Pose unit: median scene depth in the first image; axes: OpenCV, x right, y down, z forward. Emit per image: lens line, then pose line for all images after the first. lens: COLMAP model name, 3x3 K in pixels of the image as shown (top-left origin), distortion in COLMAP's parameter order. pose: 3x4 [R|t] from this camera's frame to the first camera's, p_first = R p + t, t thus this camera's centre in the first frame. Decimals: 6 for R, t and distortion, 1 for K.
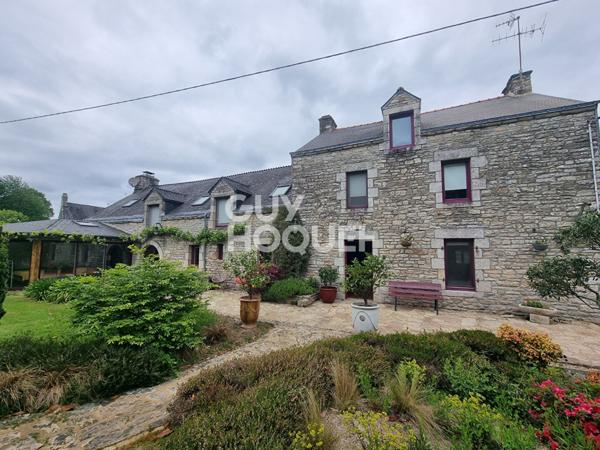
lens RADIAL K [[244.1, 0, 300.0], [0, 244.1, 225.0], [0, 0, 1]] dist [0.000996, 0.000241]
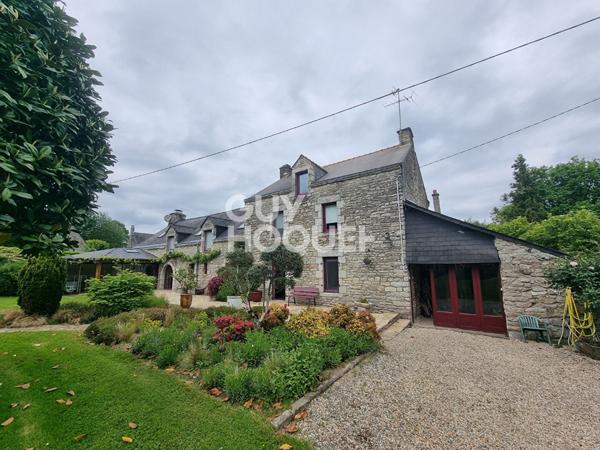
lens RADIAL K [[244.1, 0, 300.0], [0, 244.1, 225.0], [0, 0, 1]] dist [0.000996, 0.000241]
pose [[0.980876, -0.045939, -0.189134, 0.500211], [0.031927, 0.996560, -0.076483, -0.018491], [0.191997, 0.068981, 0.978968, -0.317217]]
